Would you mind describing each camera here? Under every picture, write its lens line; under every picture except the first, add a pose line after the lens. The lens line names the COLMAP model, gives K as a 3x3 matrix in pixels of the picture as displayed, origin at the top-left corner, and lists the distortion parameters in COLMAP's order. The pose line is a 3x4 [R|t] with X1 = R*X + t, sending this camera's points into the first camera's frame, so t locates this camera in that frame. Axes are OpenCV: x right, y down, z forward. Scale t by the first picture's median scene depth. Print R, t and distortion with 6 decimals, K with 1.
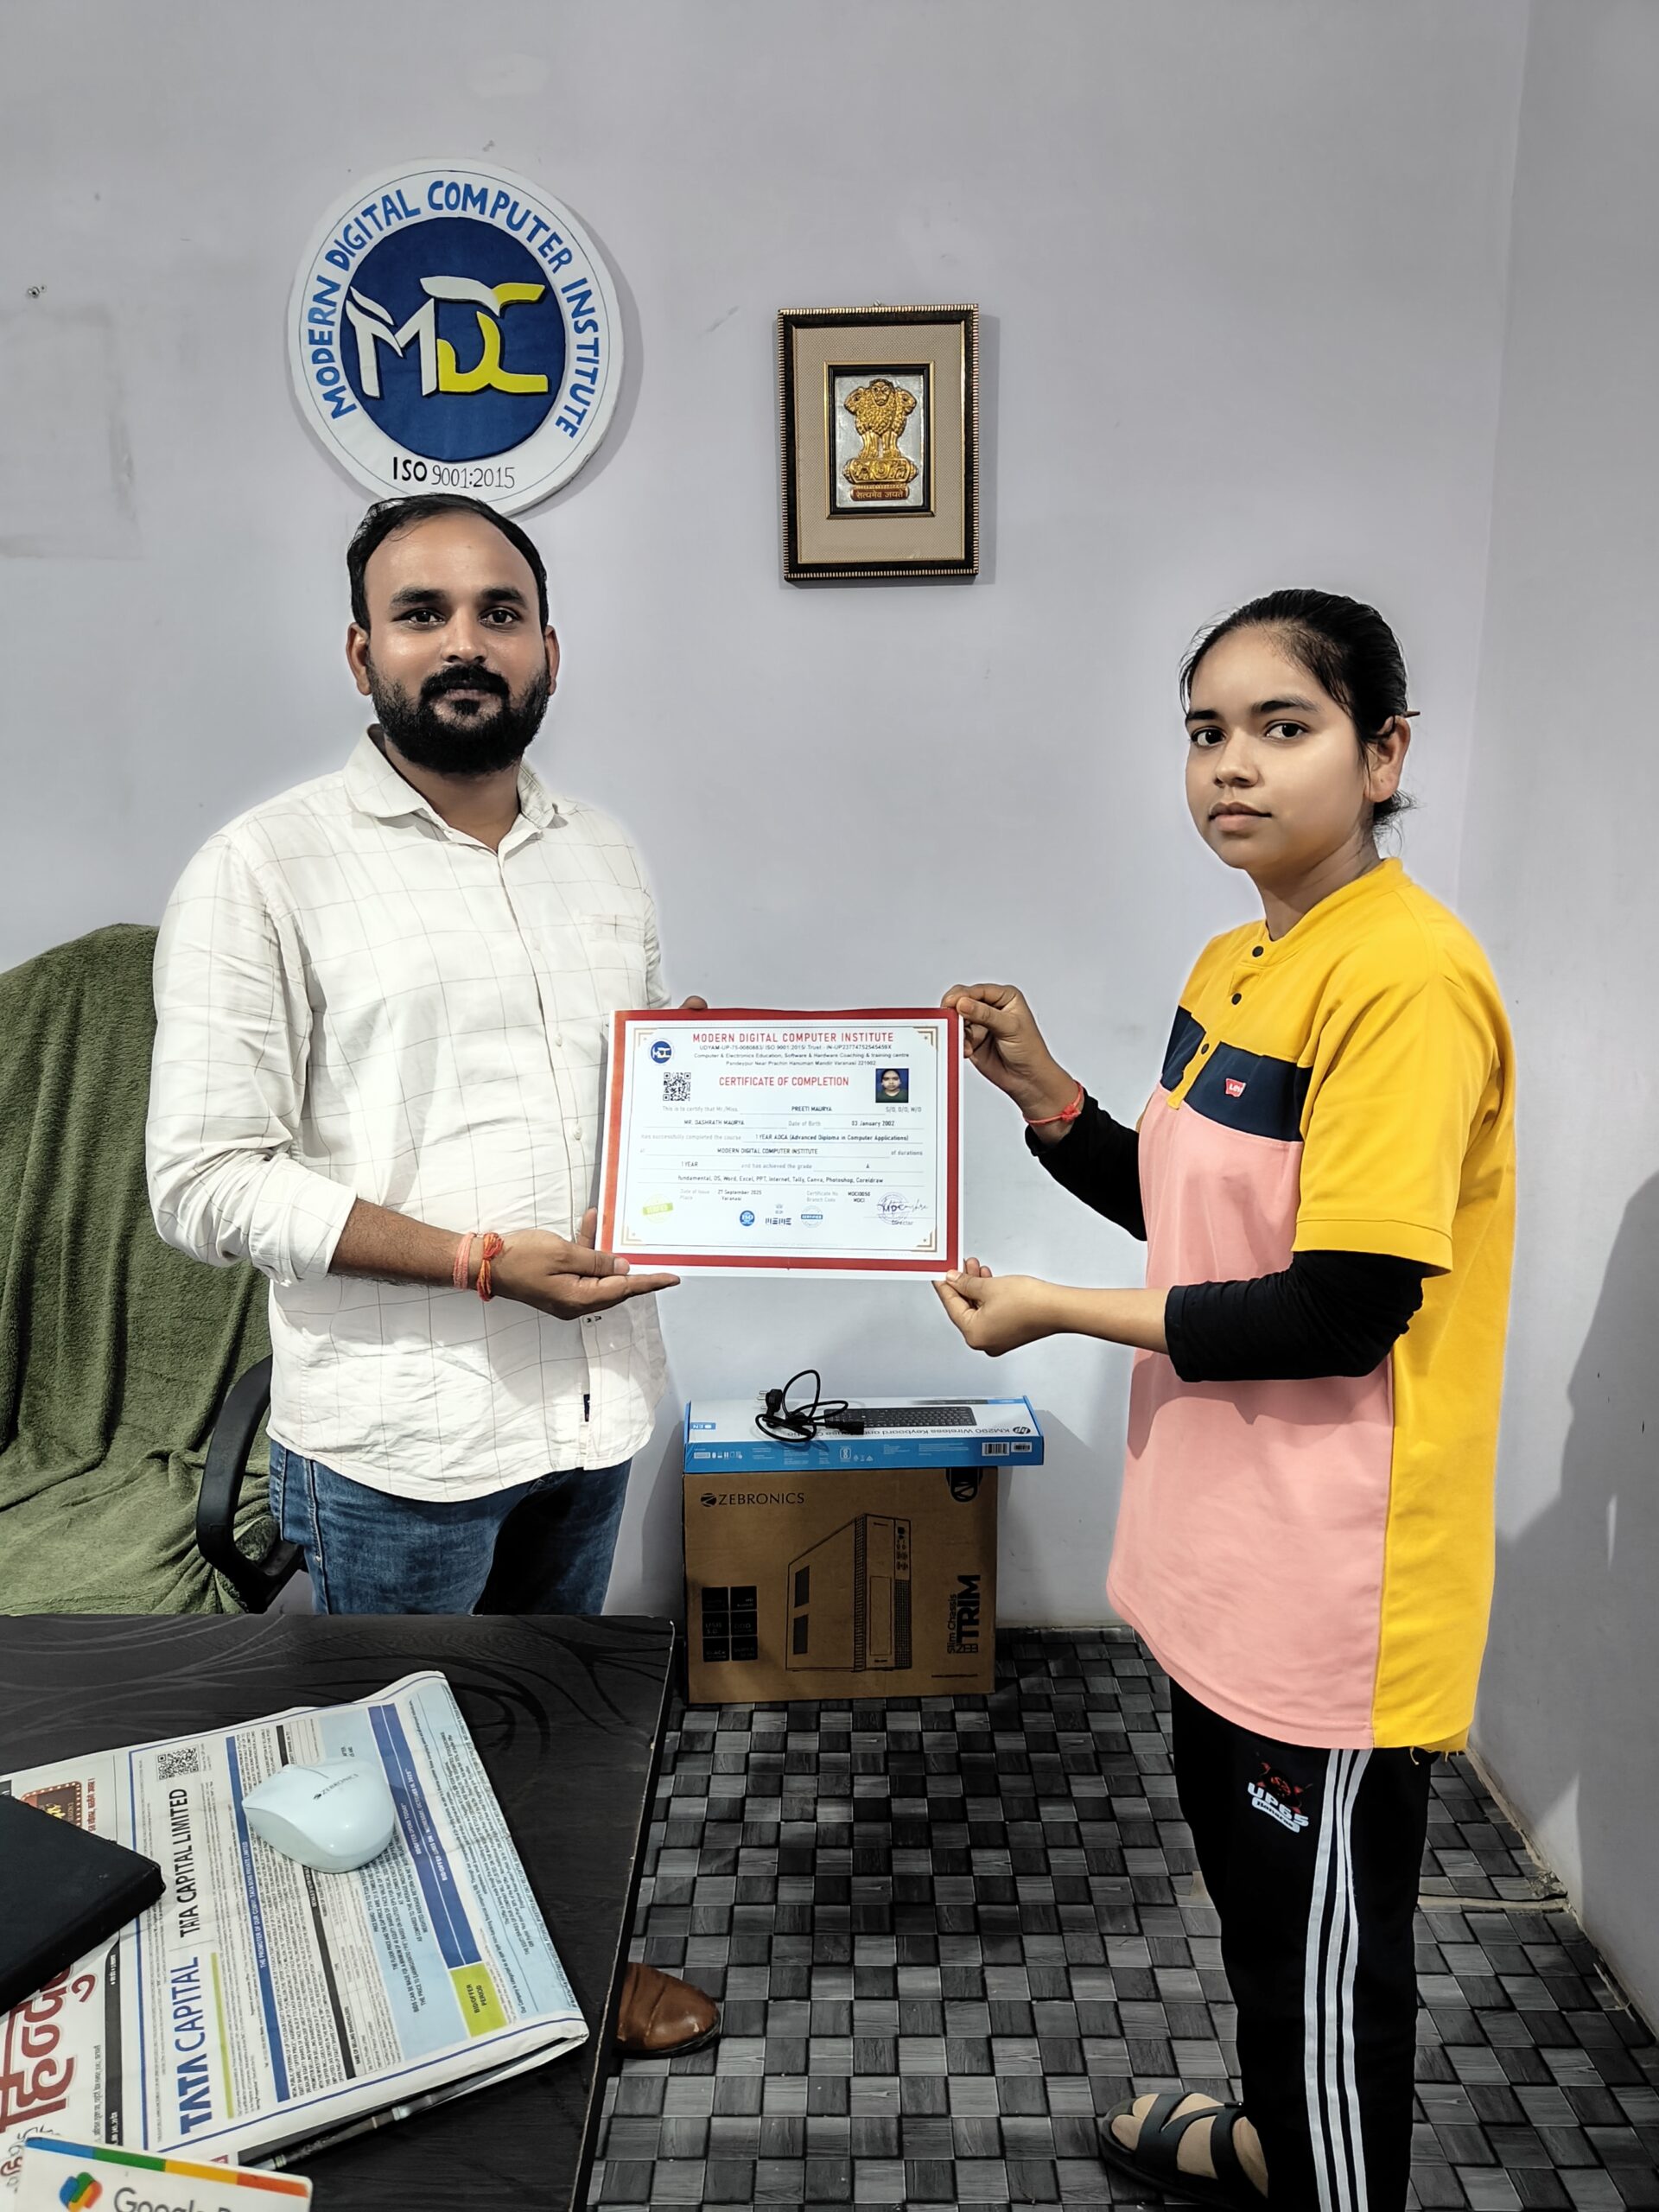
lens RADIAL K [[1538.2, 0, 829.5], [0, 1538.2, 1106.0], [0, 0, 1]] dist [0.009402, -0.007143]
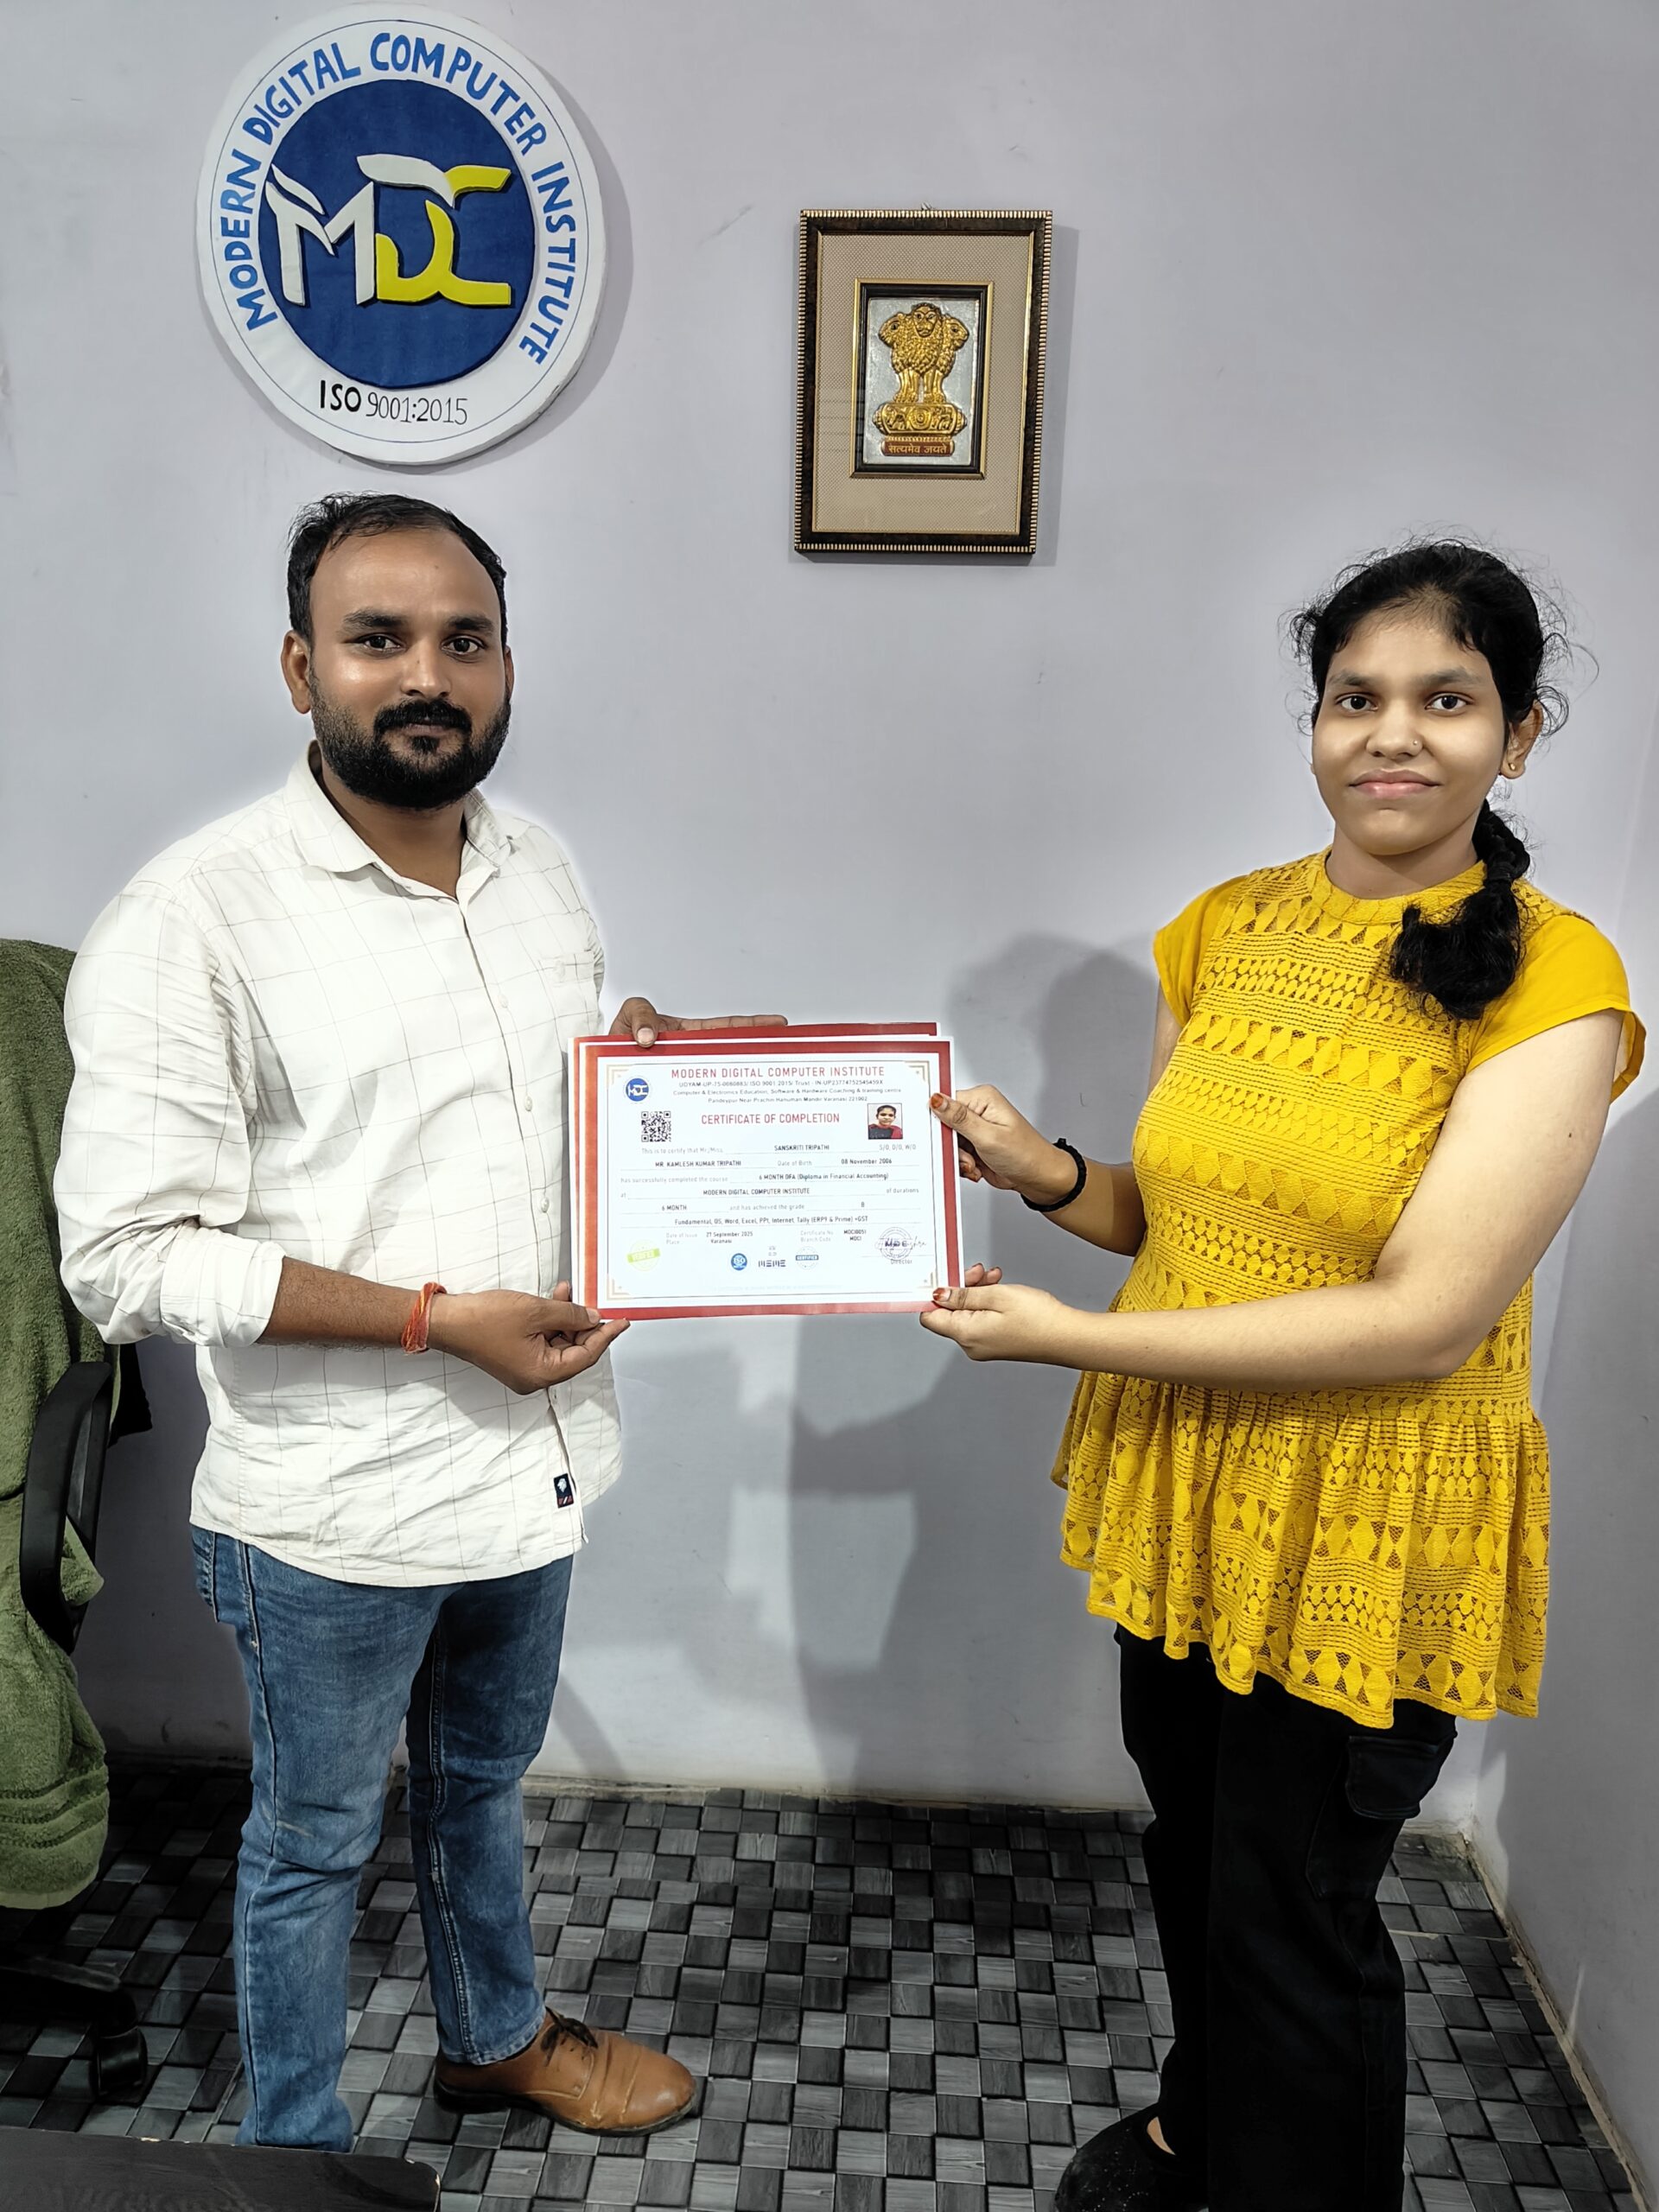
lens RADIAL K [[1538.2, 0, 829.5], [0, 1538.2, 1106.0], [0, 0, 1]] dist [0.009402, -0.007143]
pose [[0.997971, 0.052110, -0.036581, 0.035250], [-0.051099, 0.998299, 0.028057, -0.077261], [0.037981, -0.026131, 0.998937, 0.192231]]
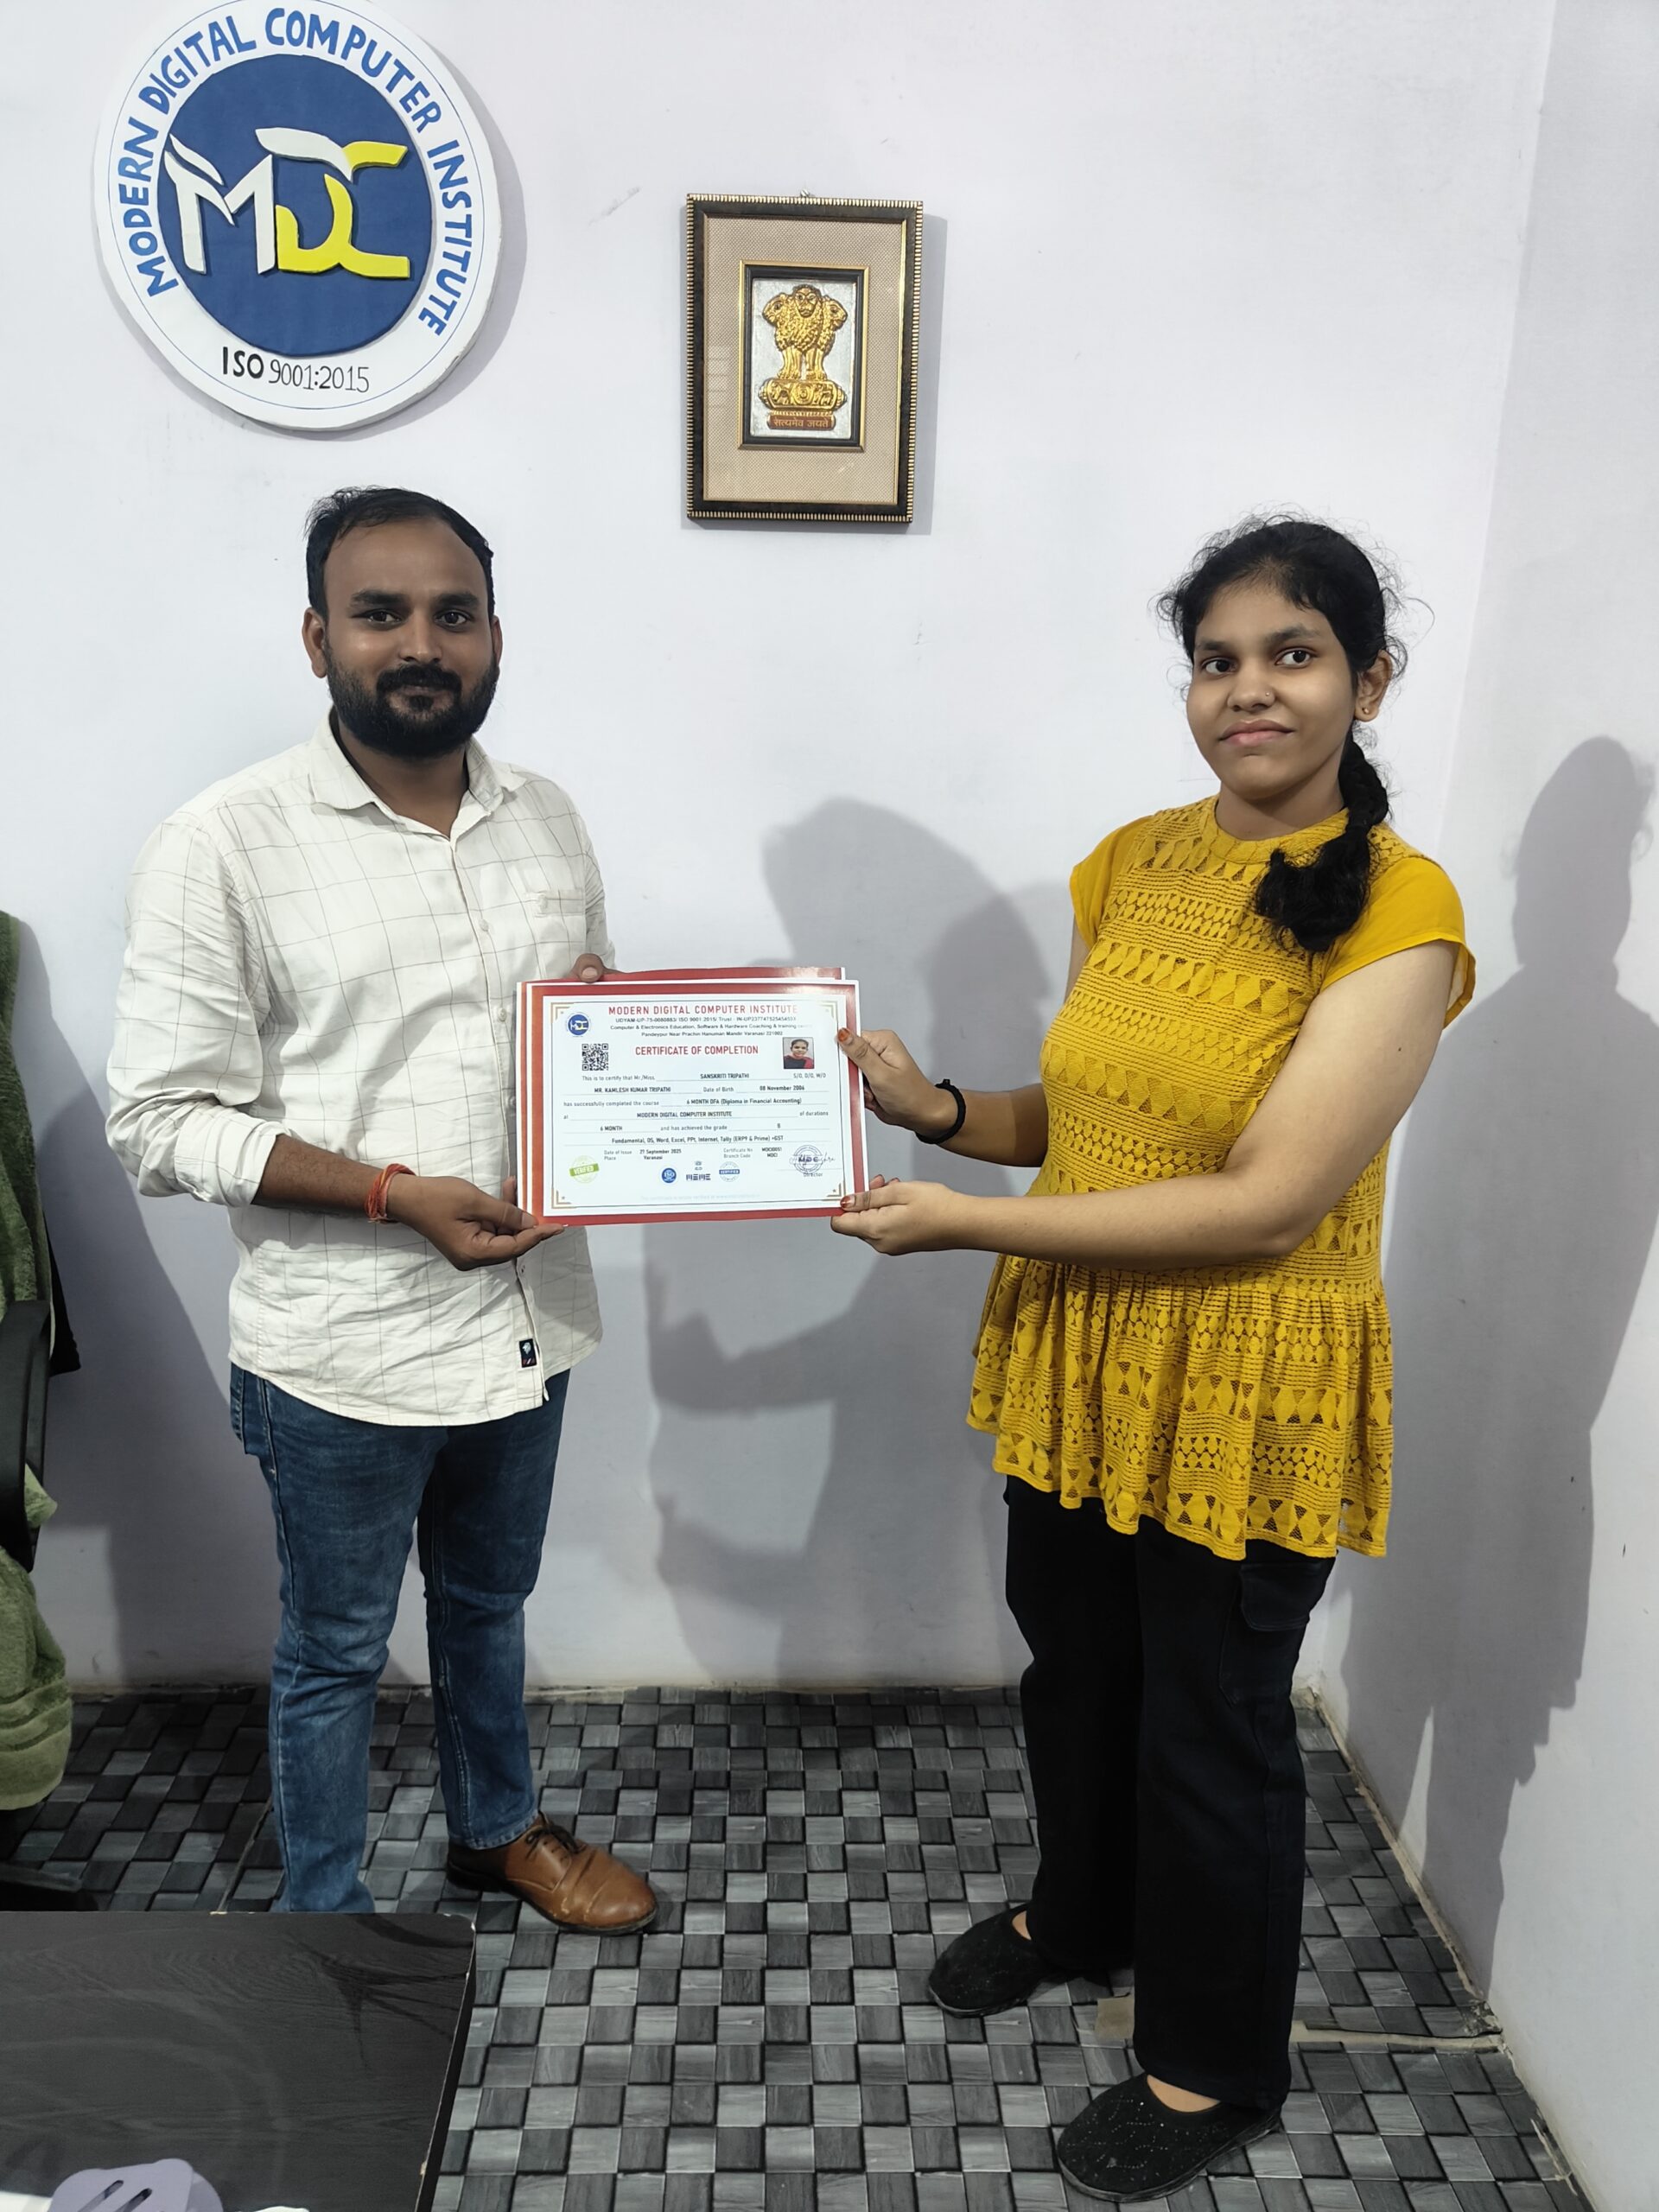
lens RADIAL K [[1533.9, 0, 825.9], [0, 1533.9, 1108.2], [0, 0, 1]] dist [0.001184, 0.000507]
pose [[0.998240, 0.029216, 0.051600, 0.013821], [-0.032026, 0.998001, 0.054486, -0.065230], [-0.049905, -0.056042, 0.997180, 0.130781]]
